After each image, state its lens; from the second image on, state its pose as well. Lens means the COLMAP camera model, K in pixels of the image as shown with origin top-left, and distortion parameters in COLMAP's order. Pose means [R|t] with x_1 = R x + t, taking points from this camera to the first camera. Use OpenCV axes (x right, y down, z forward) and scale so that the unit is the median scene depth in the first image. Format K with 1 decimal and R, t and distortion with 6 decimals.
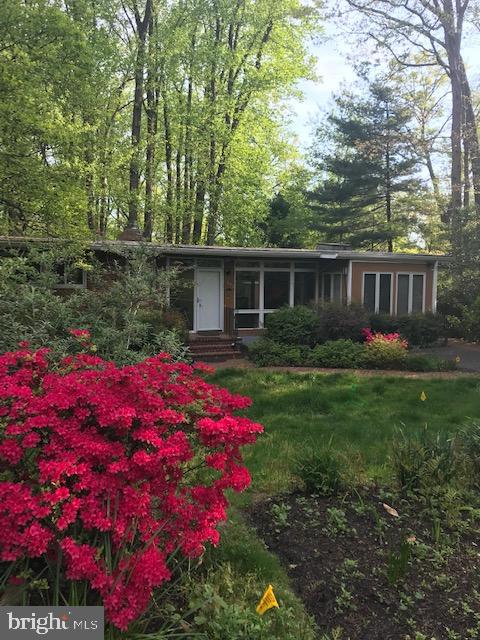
lens RADIAL K [[519.2, 0, 242.8], [0, 519.2, 316.1], [0, 0, 1]] dist [0.047371, -0.056760]
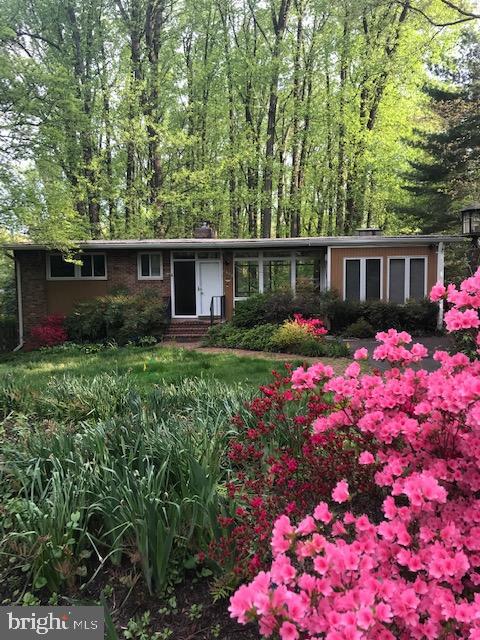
lens RADIAL K [[519.2, 0, 242.8], [0, 519.2, 316.1], [0, 0, 1]] dist [0.047371, -0.056760]
pose [[0.883300, 0.014443, -0.468586, 0.516144], [-0.008943, 0.999863, 0.013961, 0.011955], [0.468723, -0.008141, 0.883307, 0.048107]]
